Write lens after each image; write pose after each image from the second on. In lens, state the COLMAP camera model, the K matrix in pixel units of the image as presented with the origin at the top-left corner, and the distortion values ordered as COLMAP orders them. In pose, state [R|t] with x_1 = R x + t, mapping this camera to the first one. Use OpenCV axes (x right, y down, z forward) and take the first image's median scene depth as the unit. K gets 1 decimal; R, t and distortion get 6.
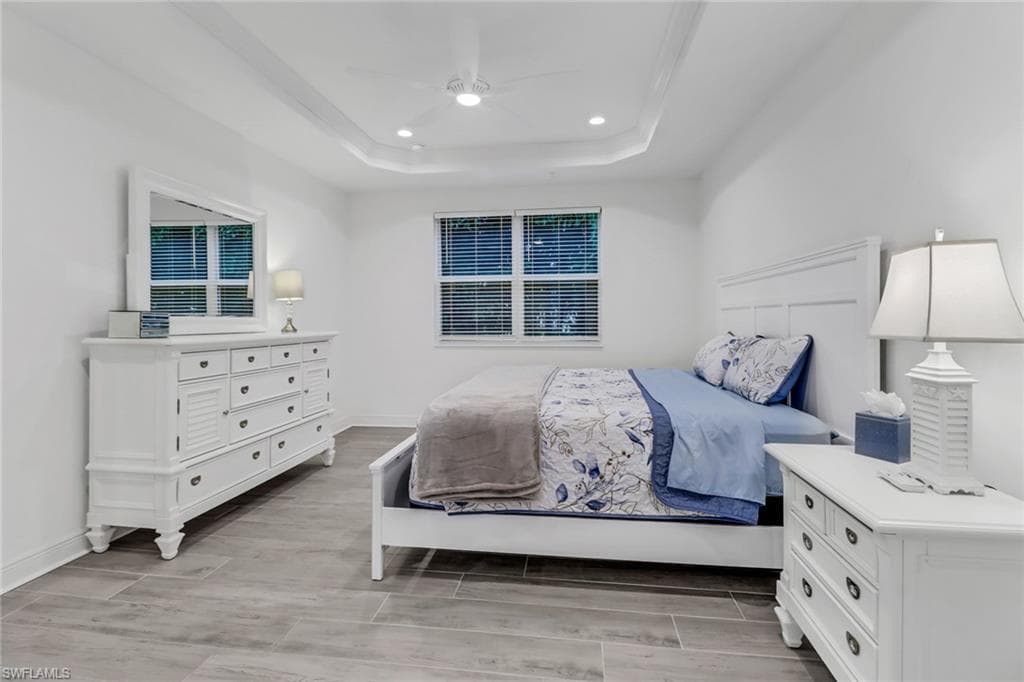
lens RADIAL K [[475.9, 0, 508.0], [0, 475.9, 314.4], [0, 0, 1]] dist [0.002373, -0.000455]
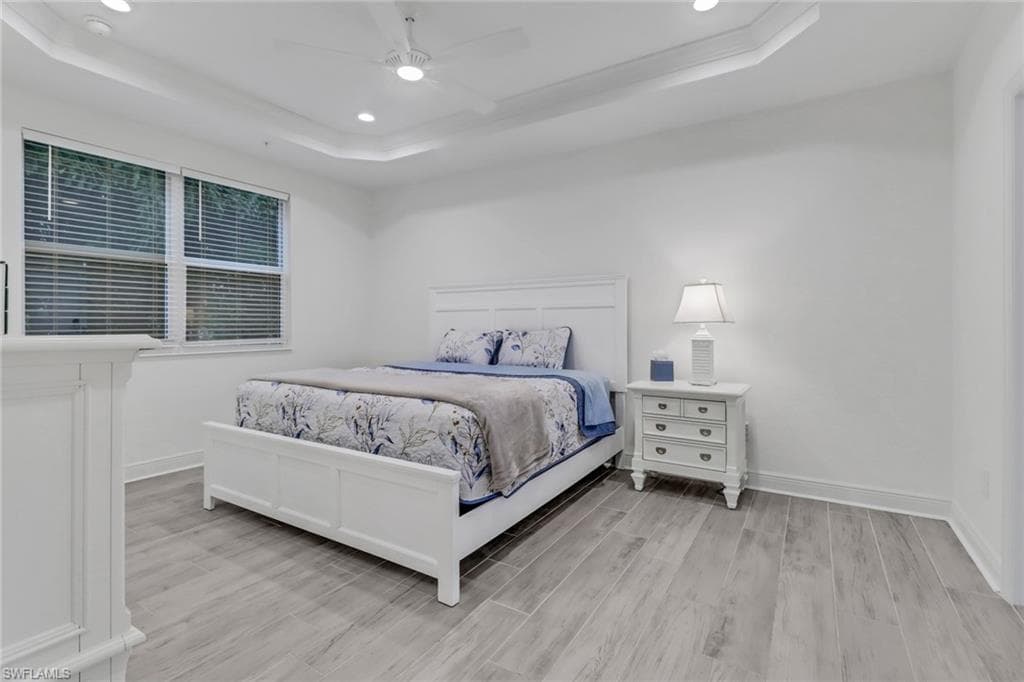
lens RADIAL K [[483.5, 0, 514.1], [0, 483.5, 320.0], [0, 0, 1]] dist [0.001828, 0.000167]
pose [[0.396493, 0.017701, 0.917867, -1.060320], [-0.009017, 0.999841, -0.015387, 0.049739], [-0.917994, -0.002176, 0.396589, 0.553263]]
